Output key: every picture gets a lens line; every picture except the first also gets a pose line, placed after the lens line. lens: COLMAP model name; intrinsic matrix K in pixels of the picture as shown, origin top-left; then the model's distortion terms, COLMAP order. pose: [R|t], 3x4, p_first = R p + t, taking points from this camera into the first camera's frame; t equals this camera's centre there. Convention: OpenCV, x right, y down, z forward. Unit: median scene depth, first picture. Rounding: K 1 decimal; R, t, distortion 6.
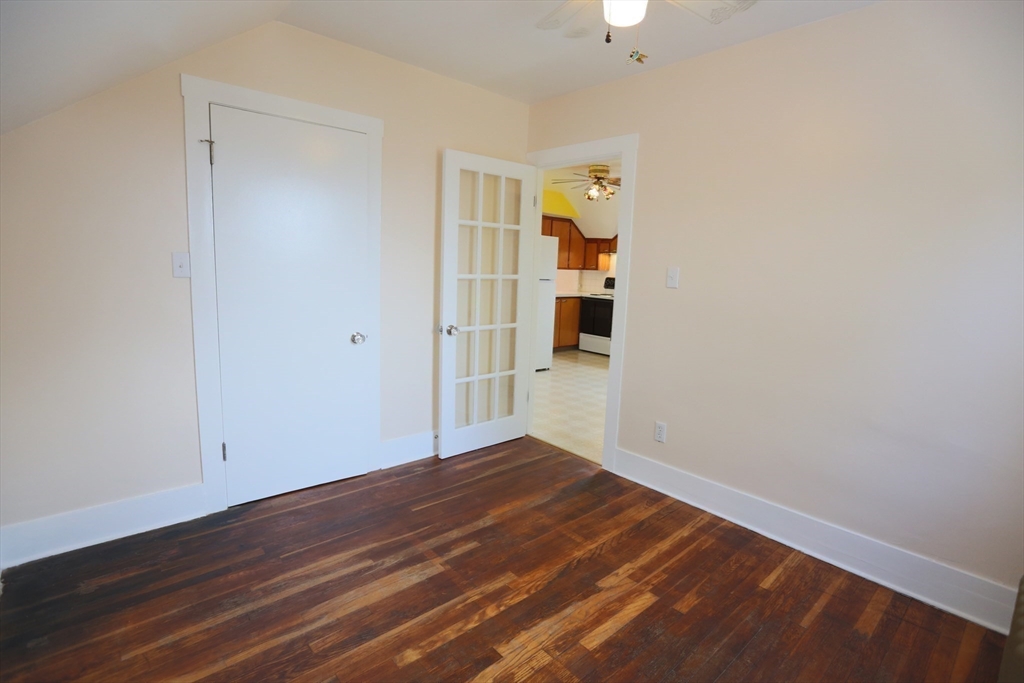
lens RADIAL K [[488.8, 0, 508.1], [0, 488.8, 344.0], [0, 0, 1]] dist [-0.030305, 0.003490]
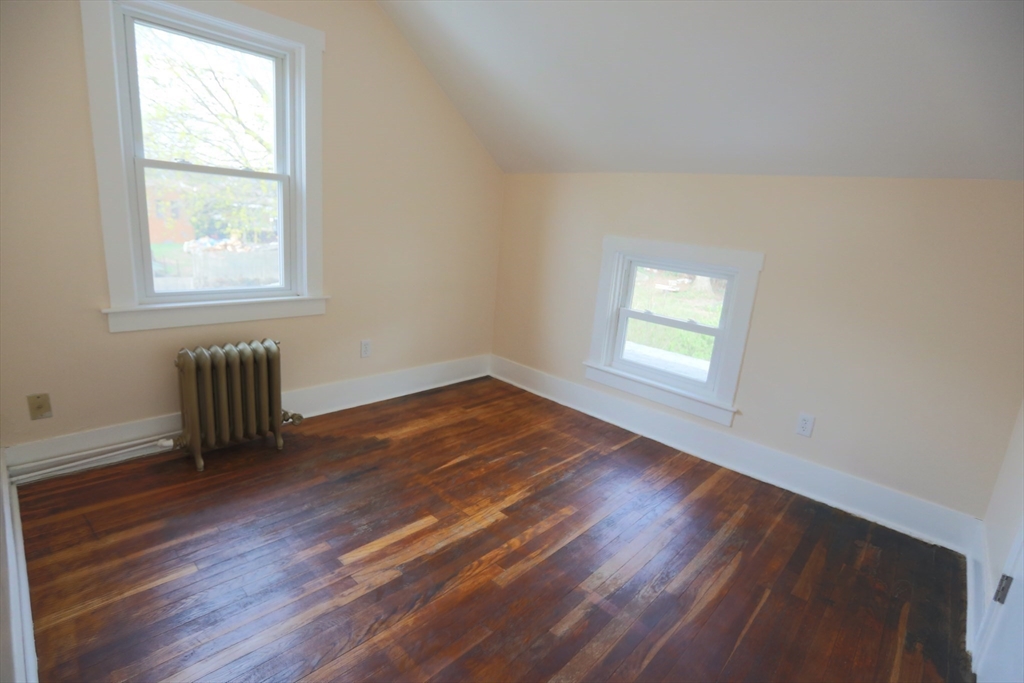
lens RADIAL K [[488.8, 0, 508.0], [0, 488.8, 342.4], [0, 0, 1]] dist [-0.030305, 0.003490]
pose [[-0.988434, -0.095655, -0.117678, 0.146644], [-0.133931, 0.914611, 0.381510, -0.252499], [0.071137, 0.392858, -0.916844, 1.780751]]
